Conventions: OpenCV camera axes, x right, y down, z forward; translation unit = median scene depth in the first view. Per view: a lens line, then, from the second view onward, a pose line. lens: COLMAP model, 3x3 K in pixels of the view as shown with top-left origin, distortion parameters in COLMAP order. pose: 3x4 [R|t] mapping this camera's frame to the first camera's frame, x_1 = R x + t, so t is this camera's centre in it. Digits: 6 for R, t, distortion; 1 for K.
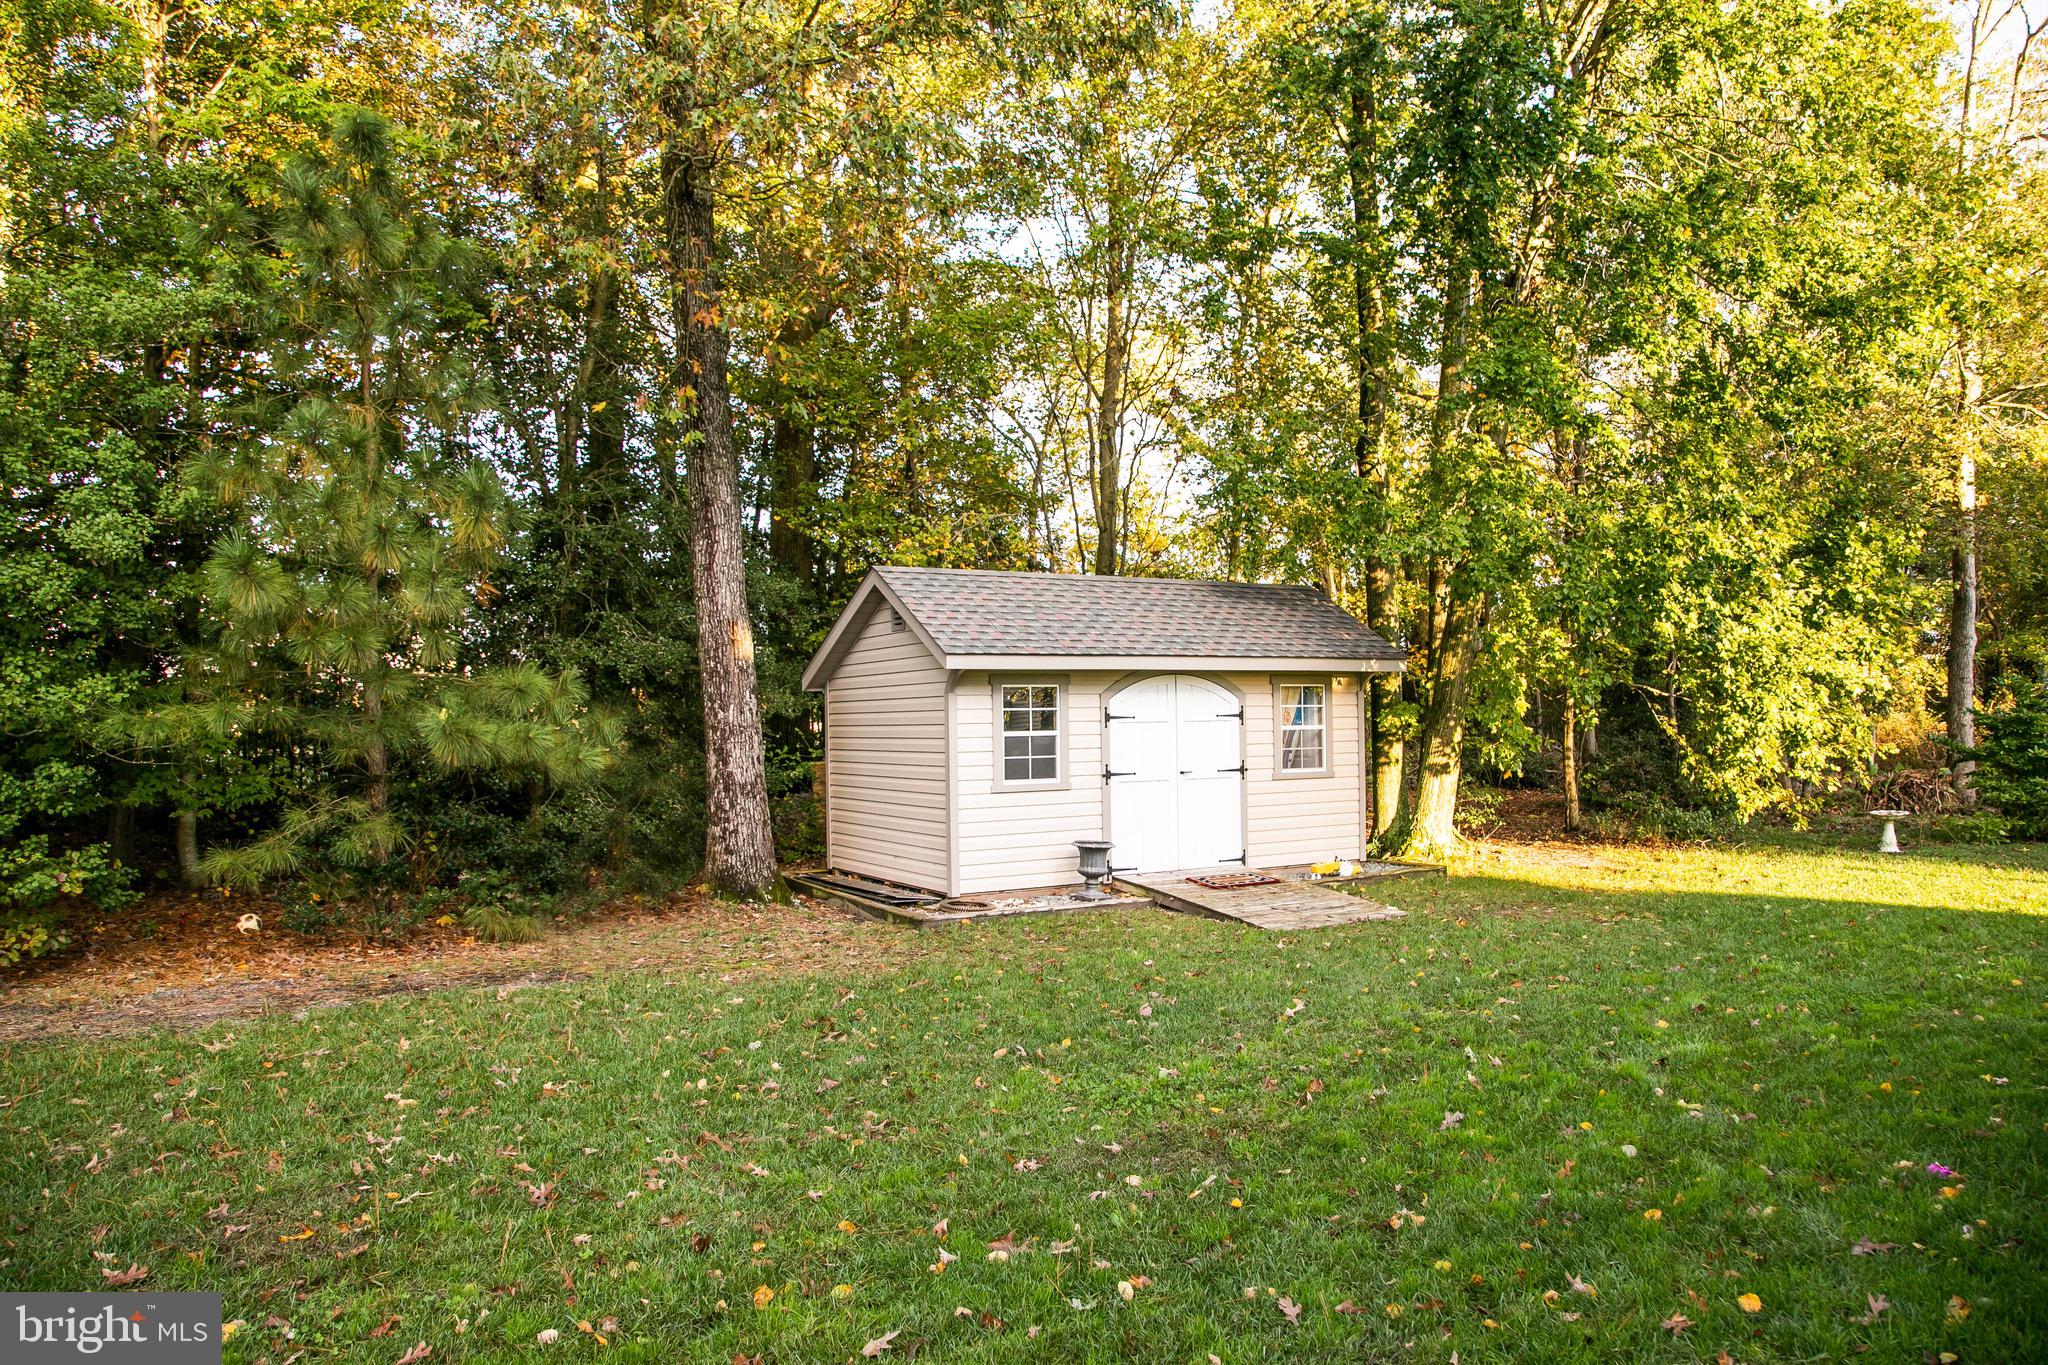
lens RADIAL K [[1406.2, 0, 1025.2], [0, 1406.2, 688.2], [0, 0, 1]] dist [-0.091260, -0.001197]
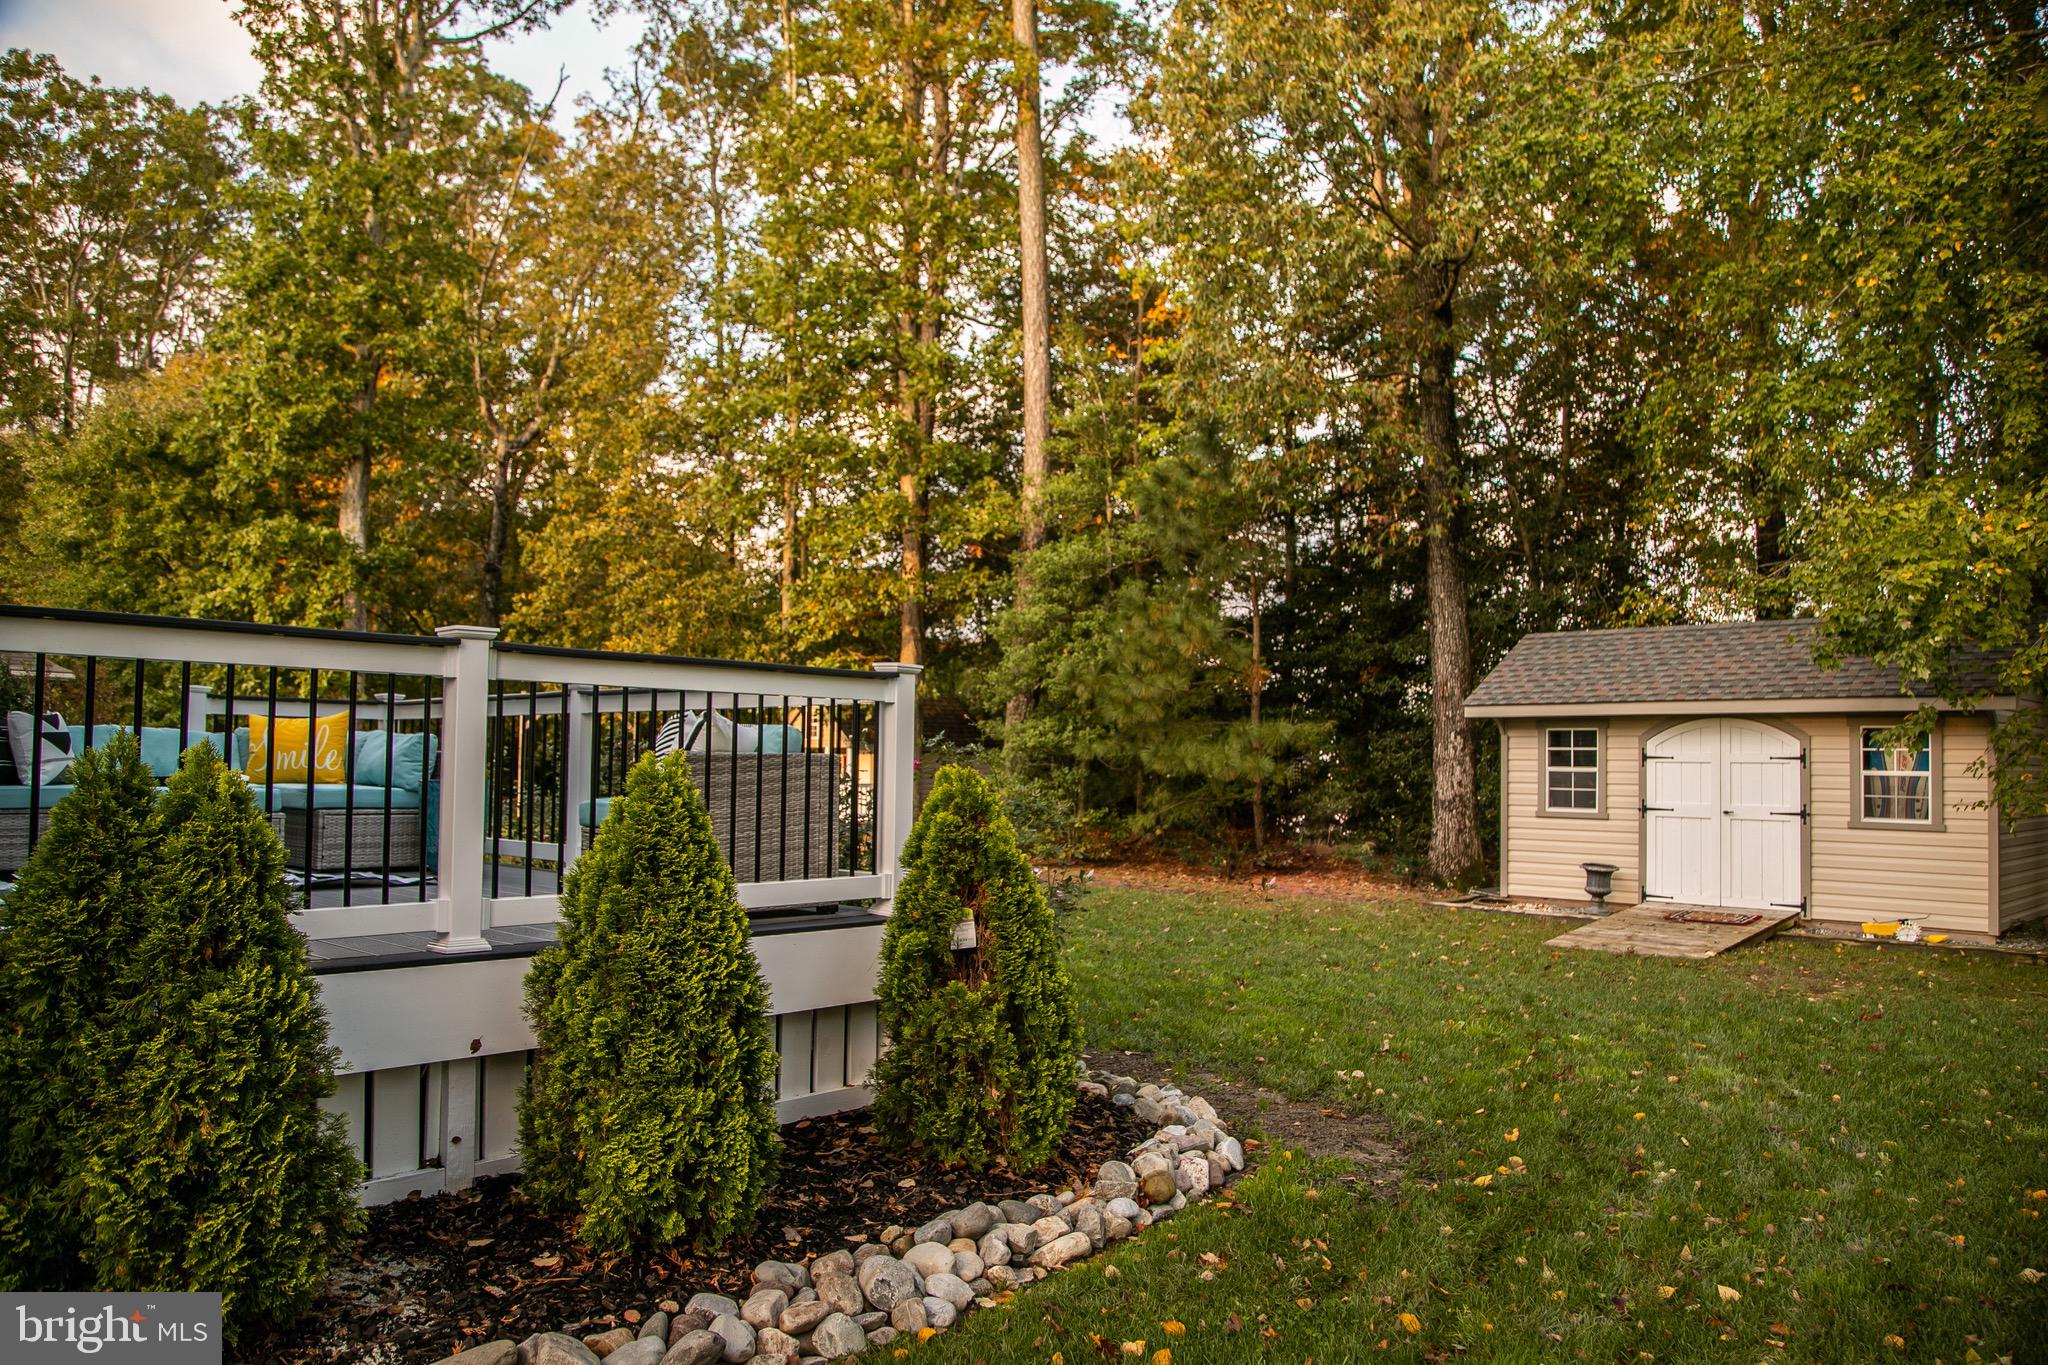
lens RADIAL K [[1406.2, 0, 1025.9], [0, 1406.2, 684.4], [0, 0, 1]] dist [-0.091260, -0.001197]
pose [[0.213002, -0.030224, -0.976584, 1.028025], [0.007445, 0.999543, -0.029311, -0.008575], [0.977023, -0.001027, 0.213130, 0.295295]]
